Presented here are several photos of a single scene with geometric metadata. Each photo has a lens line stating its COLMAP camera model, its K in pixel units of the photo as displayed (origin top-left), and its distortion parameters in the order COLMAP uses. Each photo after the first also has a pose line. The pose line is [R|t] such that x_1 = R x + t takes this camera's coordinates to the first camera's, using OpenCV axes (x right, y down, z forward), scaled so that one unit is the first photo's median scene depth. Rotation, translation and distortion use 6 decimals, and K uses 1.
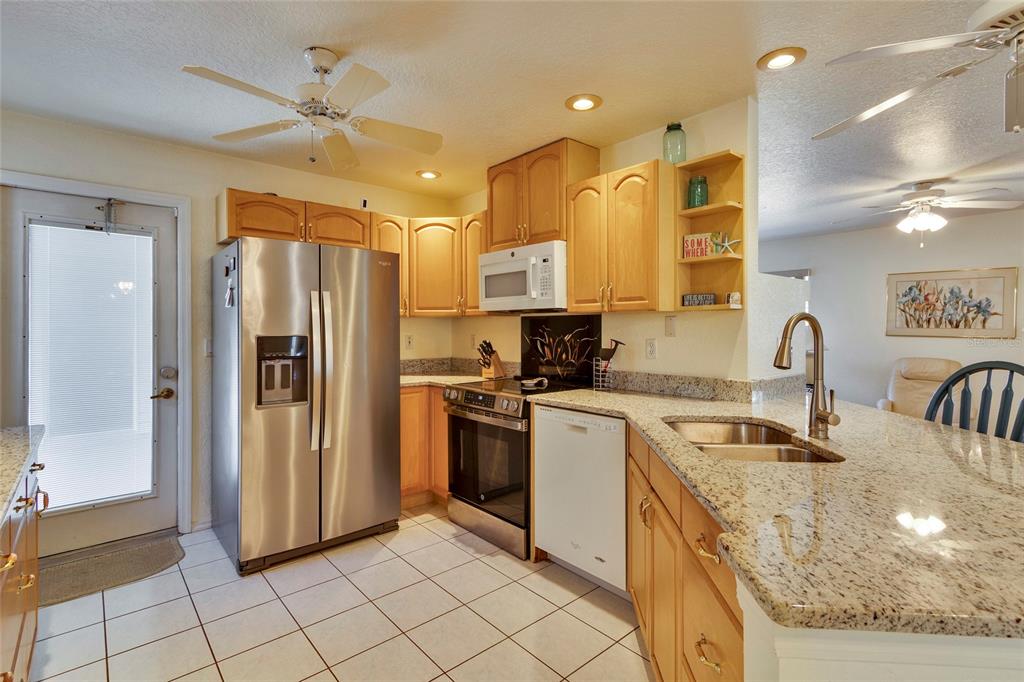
lens RADIAL K [[487.3, 0, 510.9], [0, 487.3, 321.0], [0, 0, 1]] dist [0.001386, -0.000167]
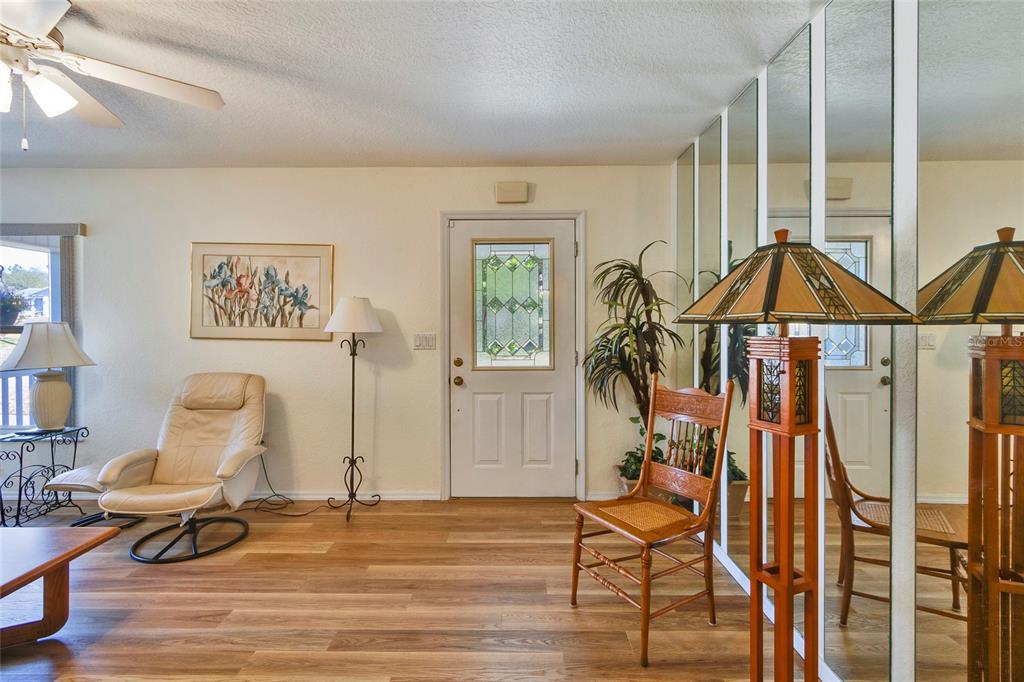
lens RADIAL K [[472.5, 0, 511.9], [0, 472.5, 326.2], [0, 0, 1]] dist [0.003448, -0.001012]
pose [[0.660653, -0.005593, 0.750670, 0.632214], [-0.012167, 0.999761, 0.018158, -0.002521], [-0.750593, -0.021130, 0.660427, 0.295644]]
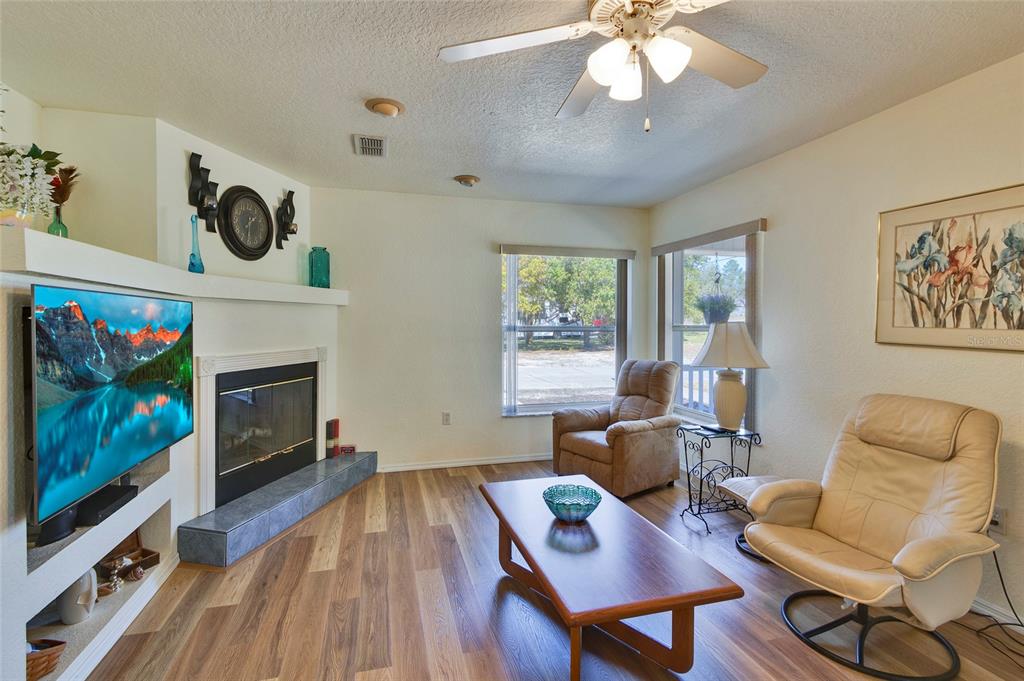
lens RADIAL K [[472.5, 0, 511.9], [0, 472.5, 325.7], [0, 0, 1]] dist [0.003448, -0.001012]
pose [[0.894643, 0.004048, -0.446763, 0.715103], [0.006735, 0.999723, 0.022545, 0.000271], [0.446731, -0.023179, 0.894368, 0.467604]]
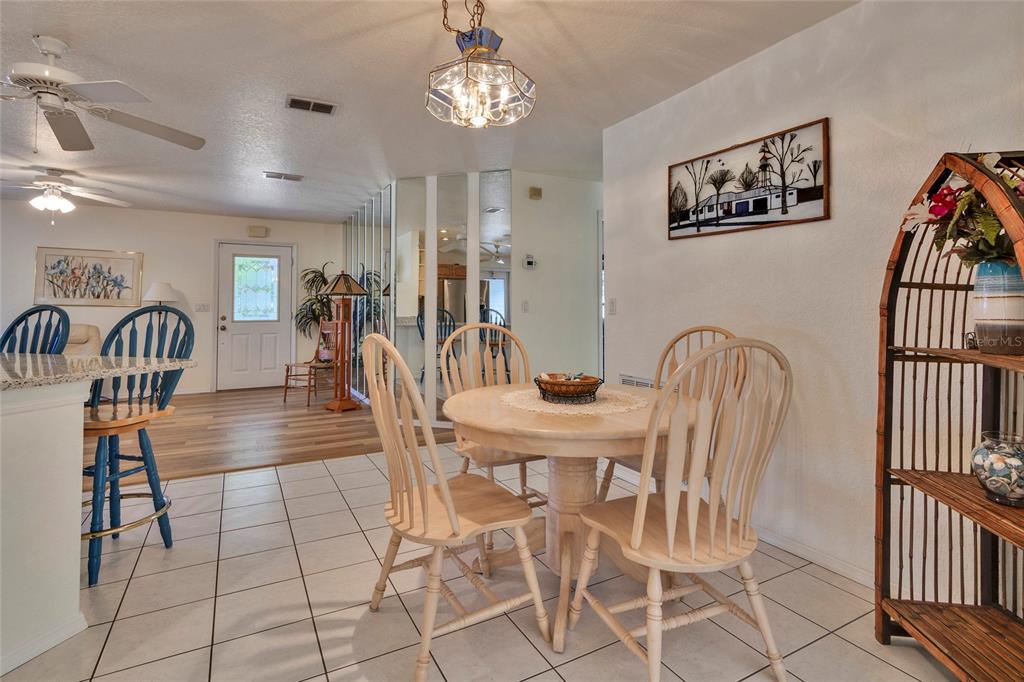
lens RADIAL K [[493.9, 0, 512.7], [0, 493.9, 299.3], [0, 0, 1]] dist [0.001098, -0.000087]
pose [[0.208564, 0.023435, 0.977728, -0.059304], [-0.013892, 0.999683, -0.020998, 0.028296], [-0.977910, -0.009204, 0.208823, -0.248516]]
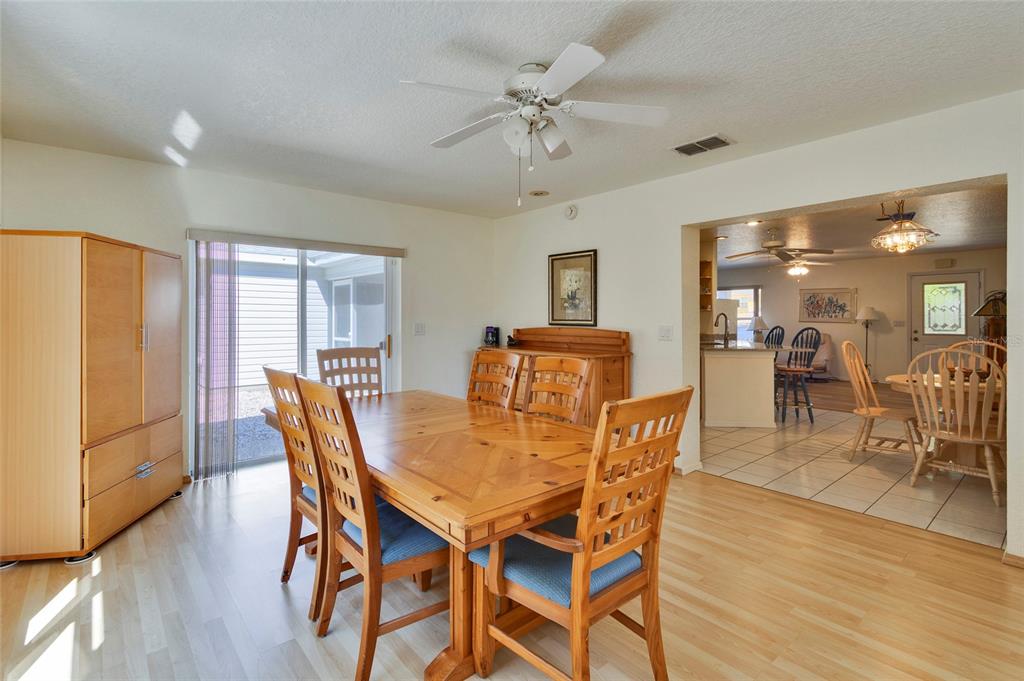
lens RADIAL K [[487.3, 0, 510.9], [0, 487.3, 320.5], [0, 0, 1]] dist [0.001386, -0.000167]
pose [[0.999935, 0.002388, -0.011115, -0.358192], [-0.002182, 0.999826, 0.018548, -0.007935], [0.011158, -0.018523, 0.999766, -0.985164]]
